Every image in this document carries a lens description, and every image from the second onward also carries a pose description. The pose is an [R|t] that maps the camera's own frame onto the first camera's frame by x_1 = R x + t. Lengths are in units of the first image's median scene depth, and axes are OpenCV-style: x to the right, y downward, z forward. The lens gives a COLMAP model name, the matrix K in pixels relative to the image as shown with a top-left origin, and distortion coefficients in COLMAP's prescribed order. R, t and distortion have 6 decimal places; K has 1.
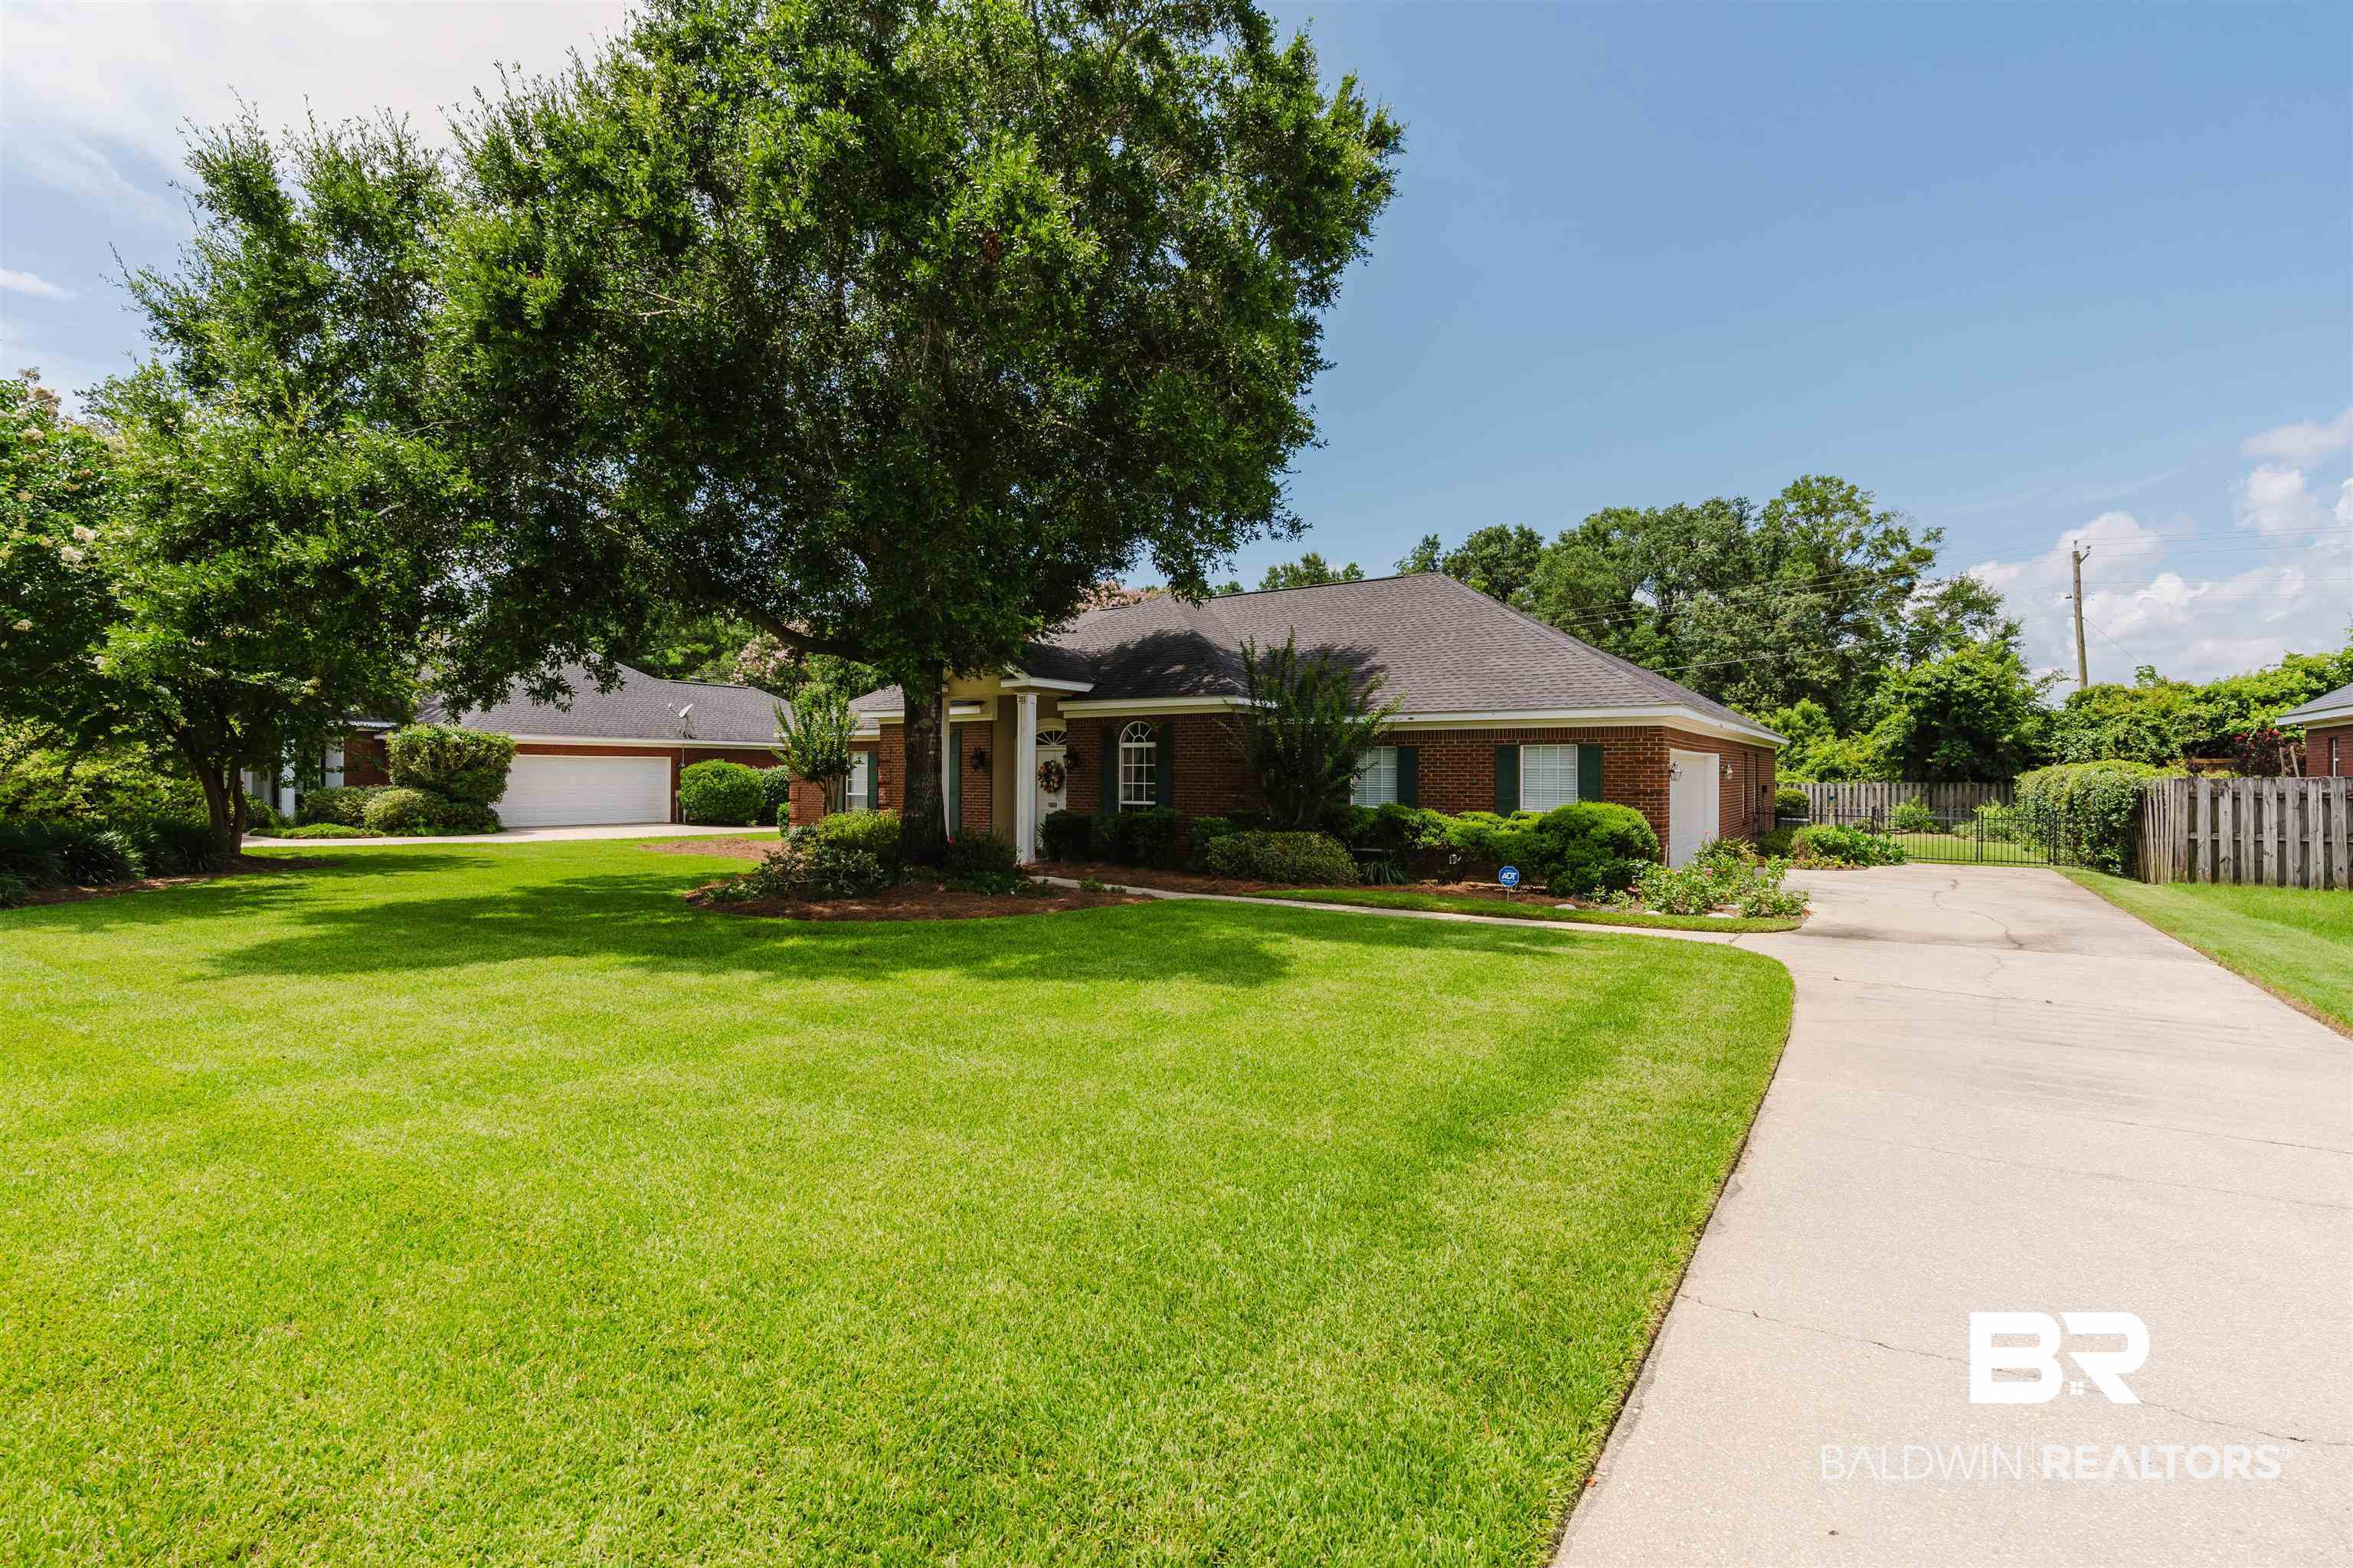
lens RADIAL K [[1072.8, 0, 1155.0], [0, 1072.8, 778.3], [0, 0, 1]] dist [-0.009936, 0.002311]
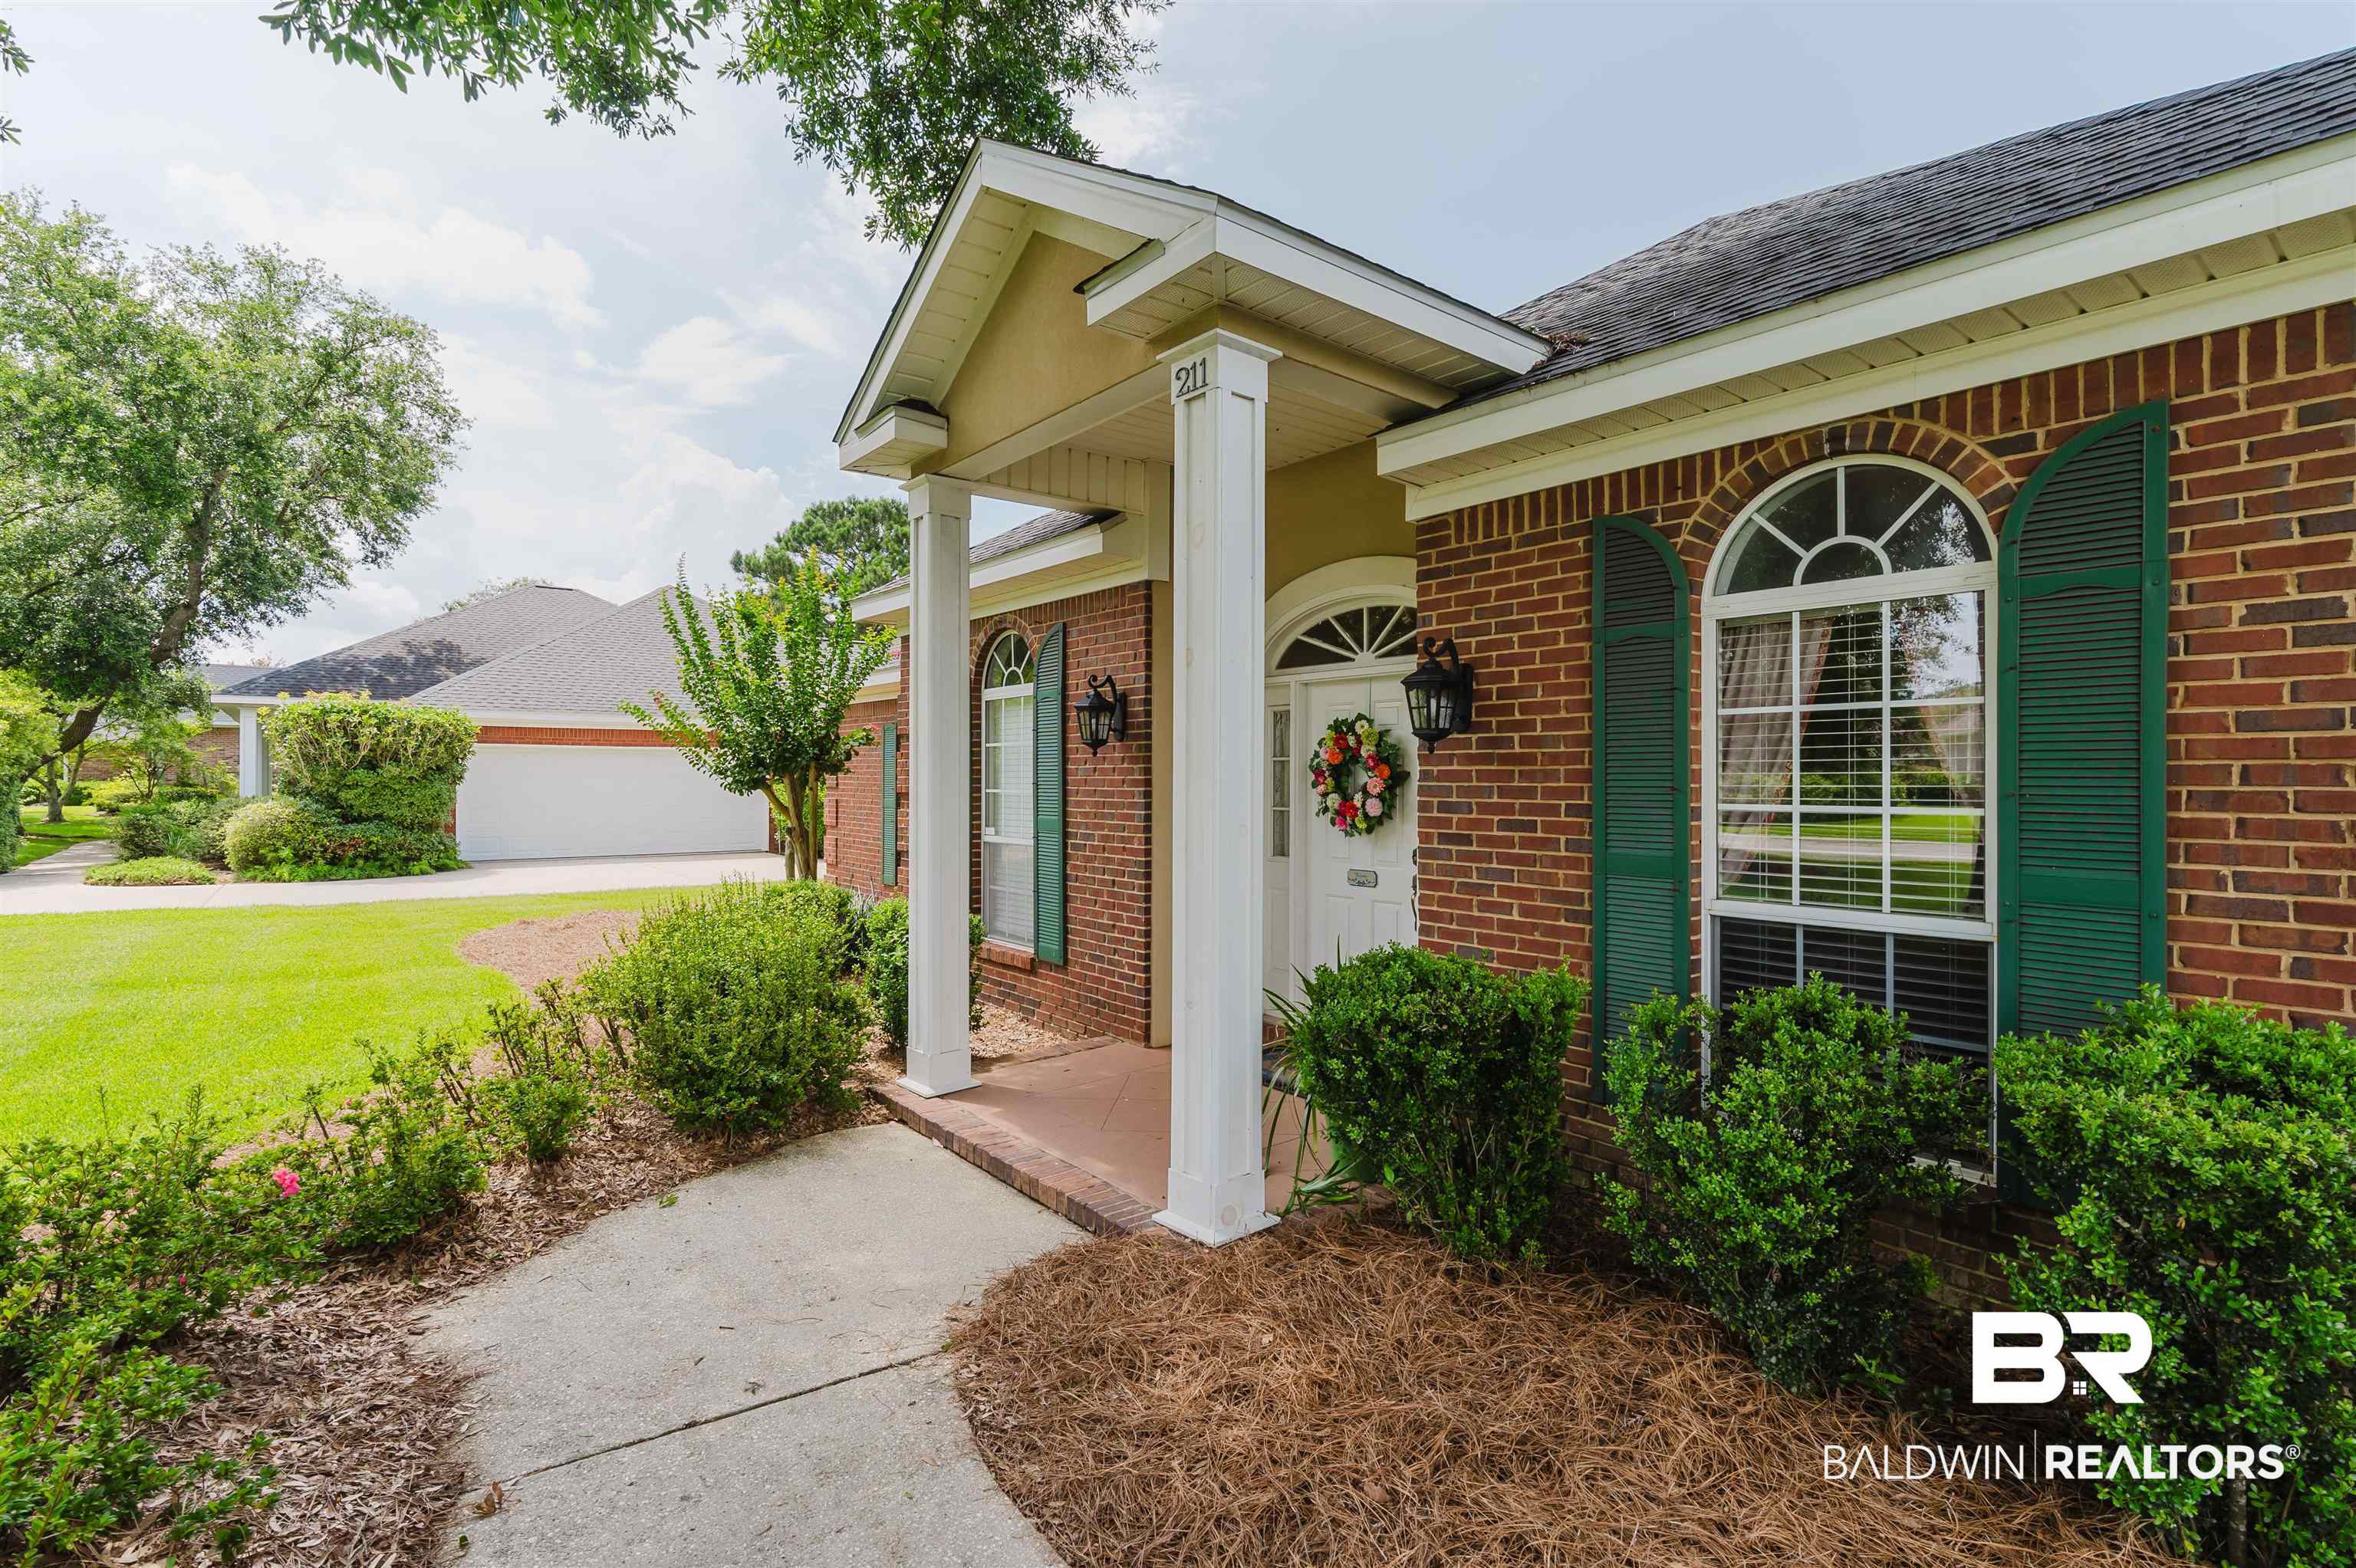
lens RADIAL K [[1074.0, 0, 1171.4], [0, 1074.0, 781.5], [0, 0, 1]] dist [-0.009936, 0.002311]
pose [[0.958918, -0.001168, -0.283680, -0.043166], [0.001215, 0.999999, -0.000010, -0.000082], [0.283680, -0.000335, 0.958919, 0.484366]]
